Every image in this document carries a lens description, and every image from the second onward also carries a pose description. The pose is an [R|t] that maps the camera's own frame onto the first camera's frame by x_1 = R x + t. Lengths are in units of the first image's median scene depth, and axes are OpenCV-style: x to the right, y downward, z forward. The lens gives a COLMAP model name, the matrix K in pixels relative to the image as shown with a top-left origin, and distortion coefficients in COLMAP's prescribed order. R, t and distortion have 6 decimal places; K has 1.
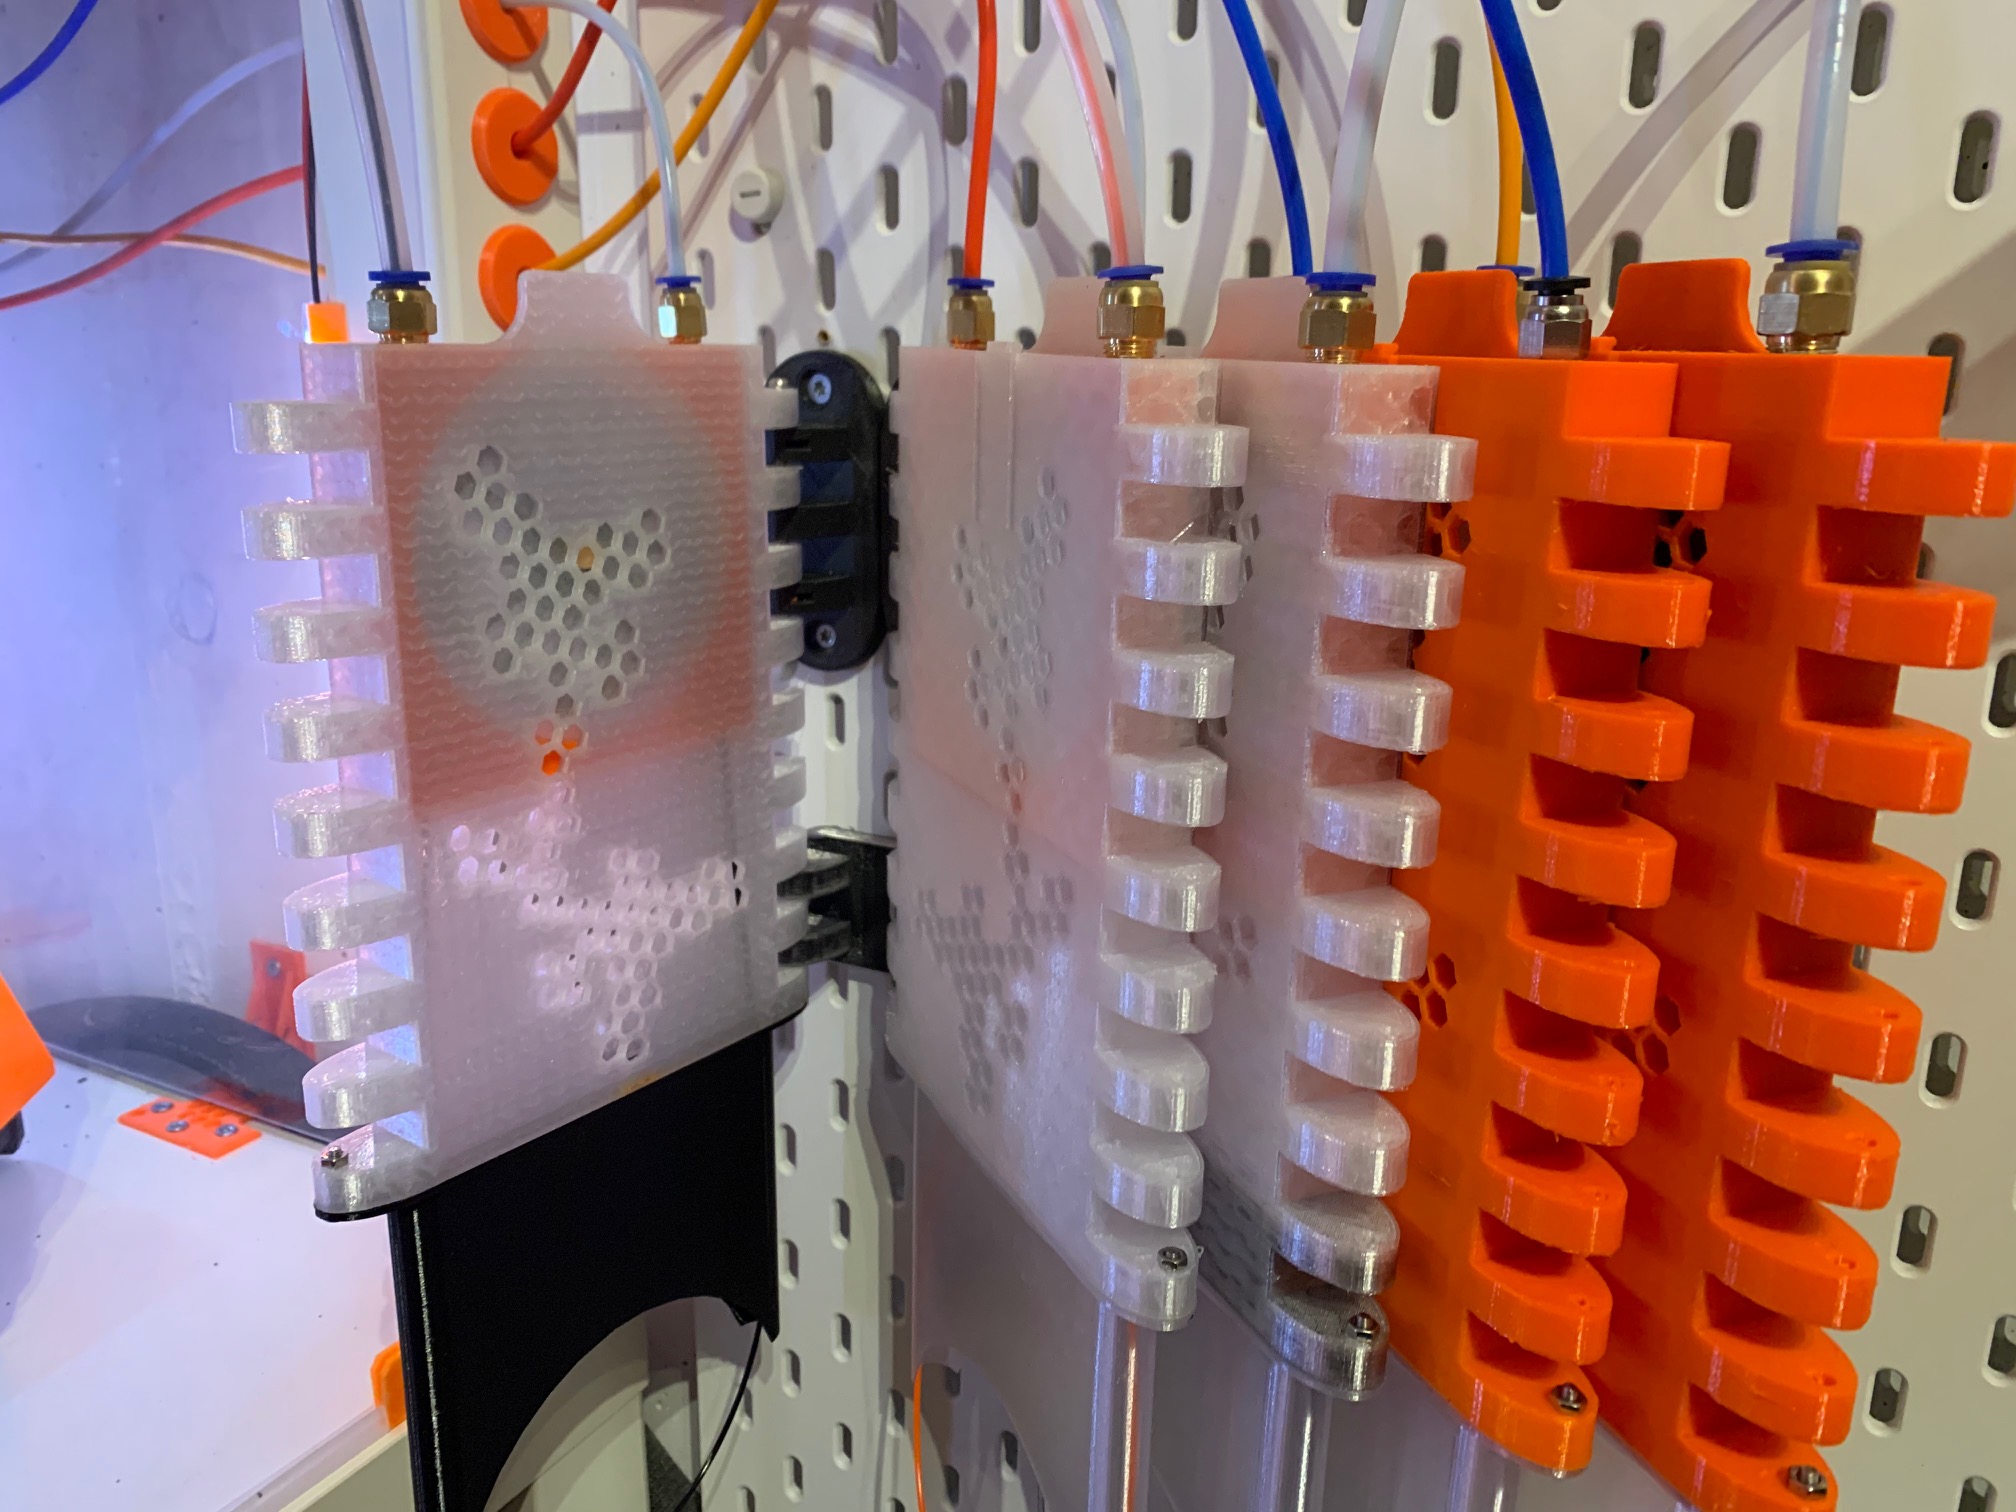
lens RADIAL K [[1554.9, 0, 996.0], [0, 1554.9, 747.0], [0, 0, 1]] dist [0.118239, -0.307714]
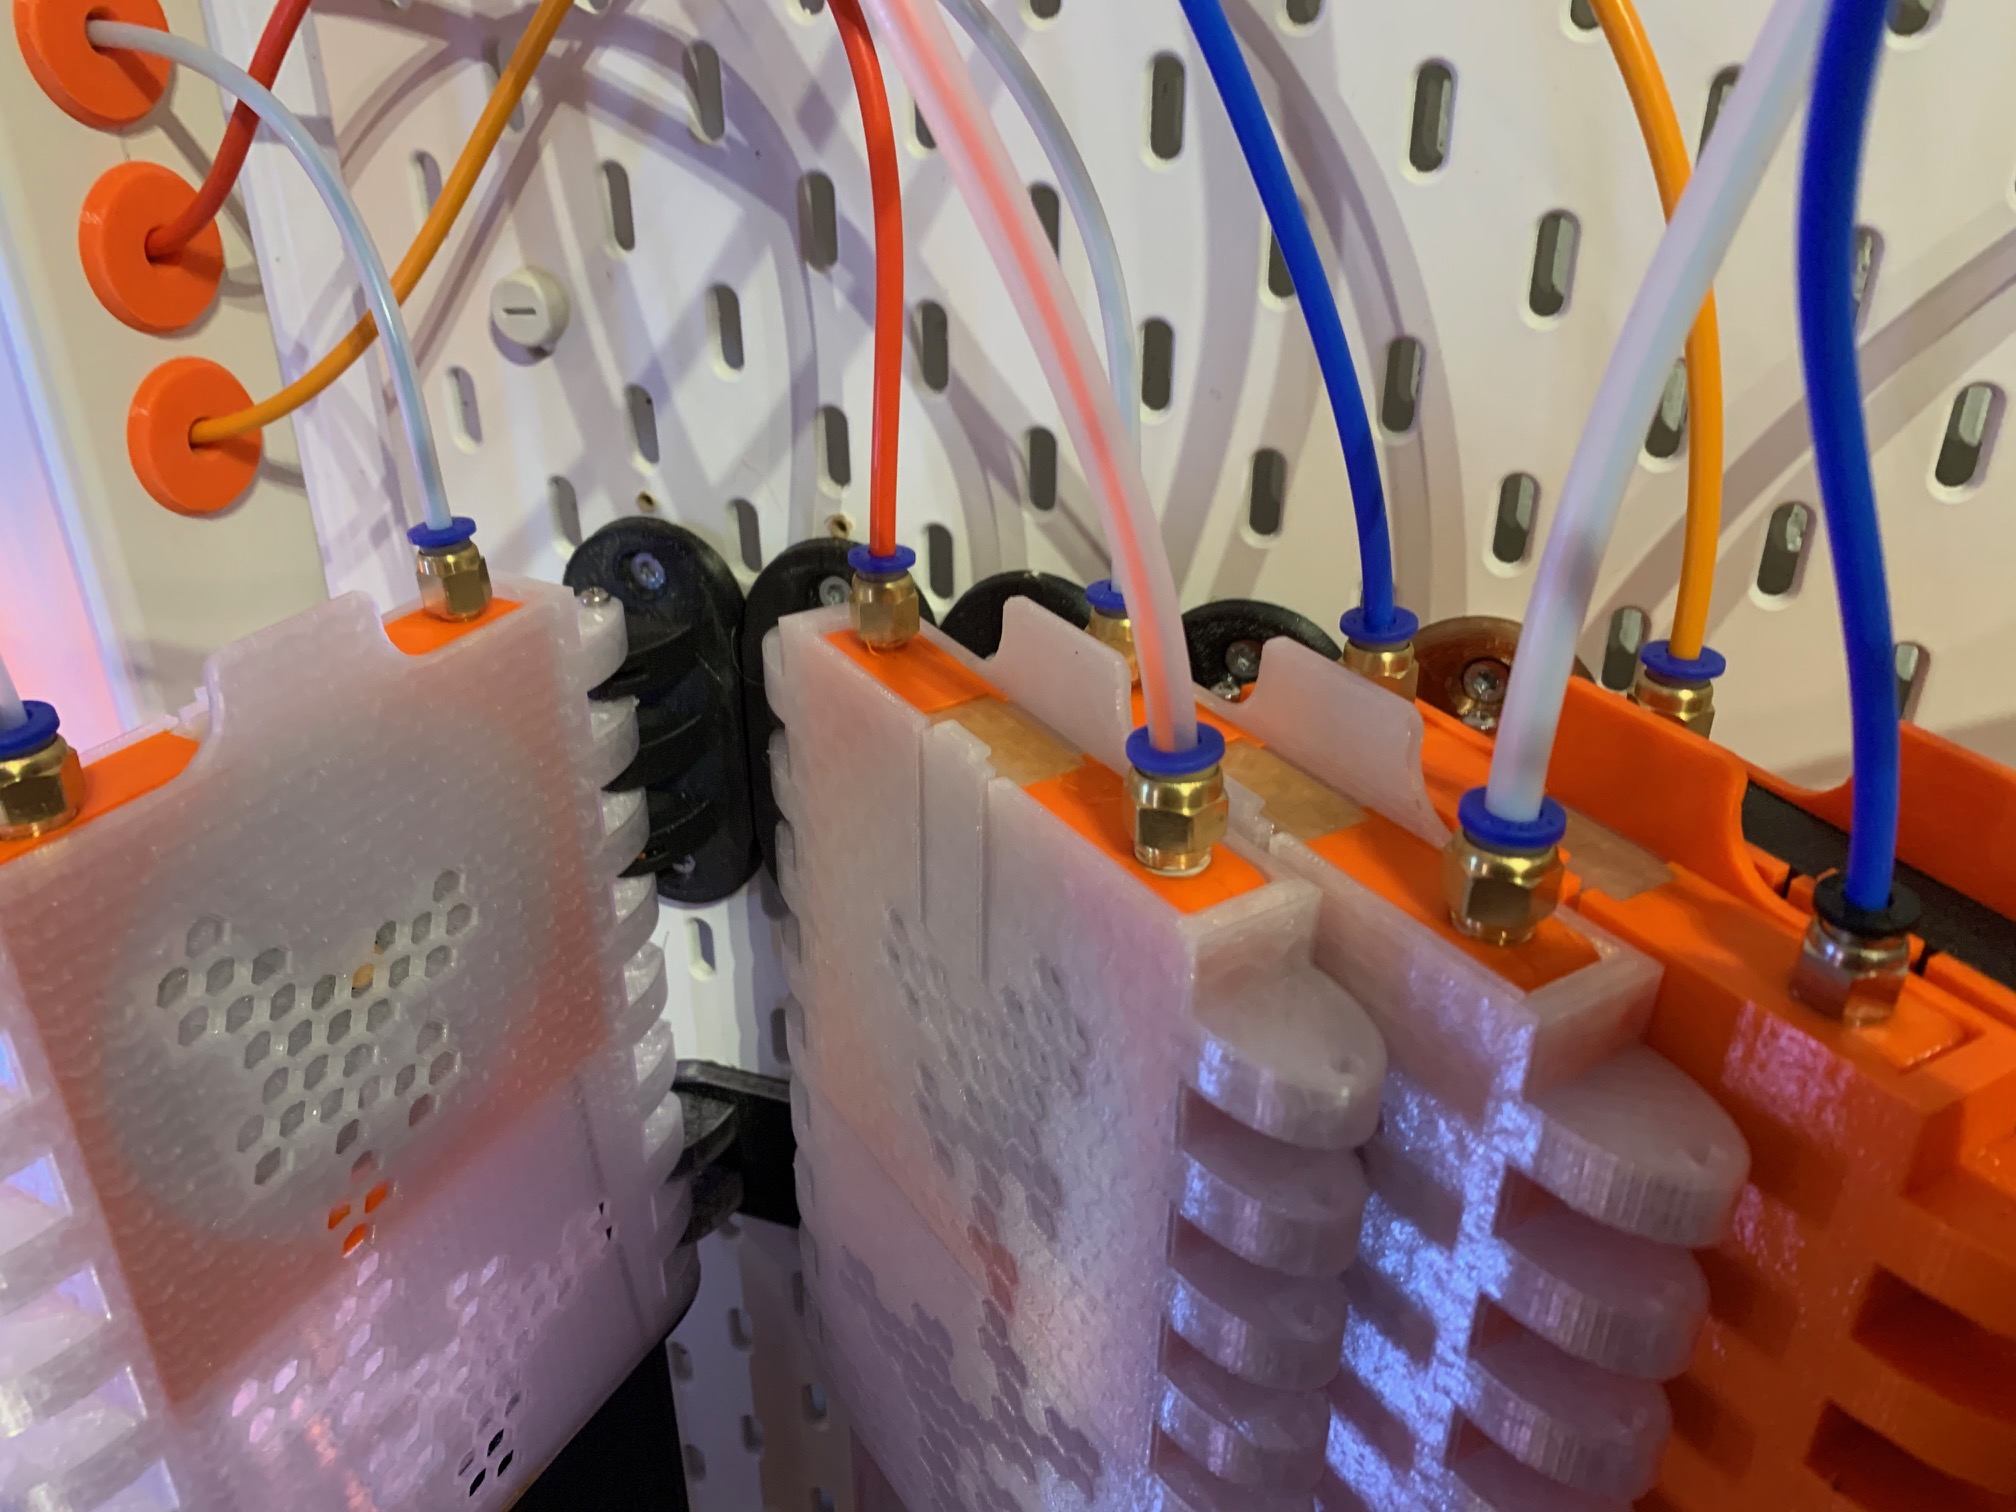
lens RADIAL K [[1570.8, 0, 1012.7], [0, 1570.8, 756.0], [0, 0, 1]] dist [-0.013817, 0.000132]
pose [[0.987545, -0.083242, 0.133514, -0.053582], [0.050853, 0.971904, 0.229820, -0.332496], [-0.148893, -0.220168, 0.964031, 0.271672]]
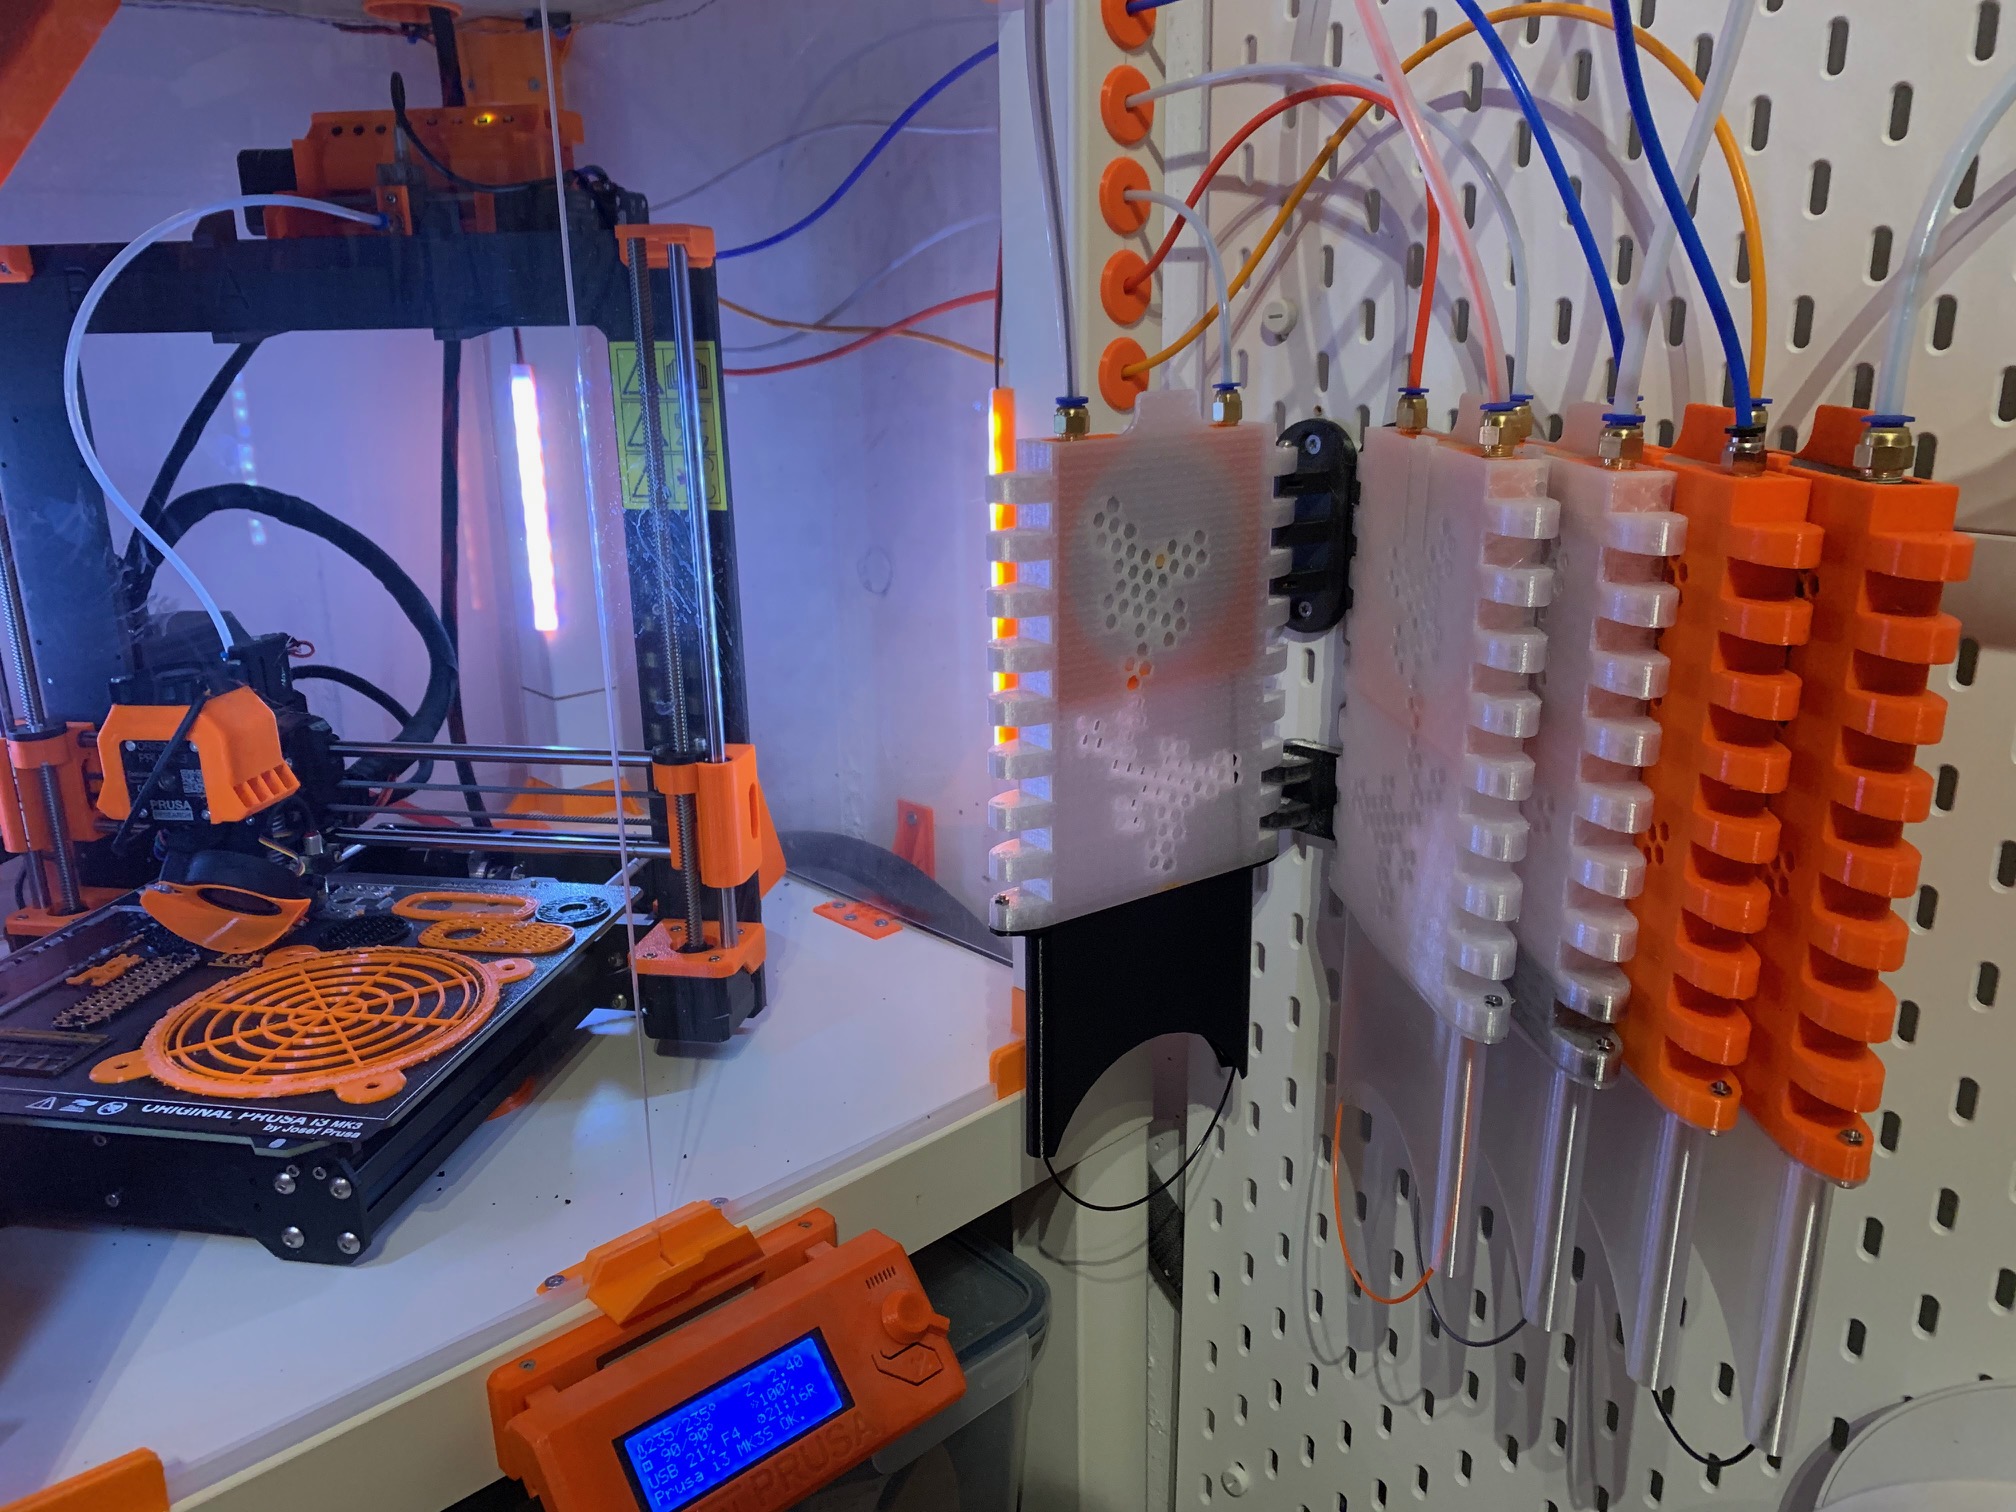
lens RADIAL K [[1554.9, 0, 996.0], [0, 1554.9, 747.0], [0, 0, 1]] dist [0.118239, -0.307714]
pose [[0.951027, 0.064769, -0.302245, 0.077361], [-0.054869, 0.997646, 0.041139, 0.016567], [0.304198, -0.022540, 0.952342, -0.575868]]
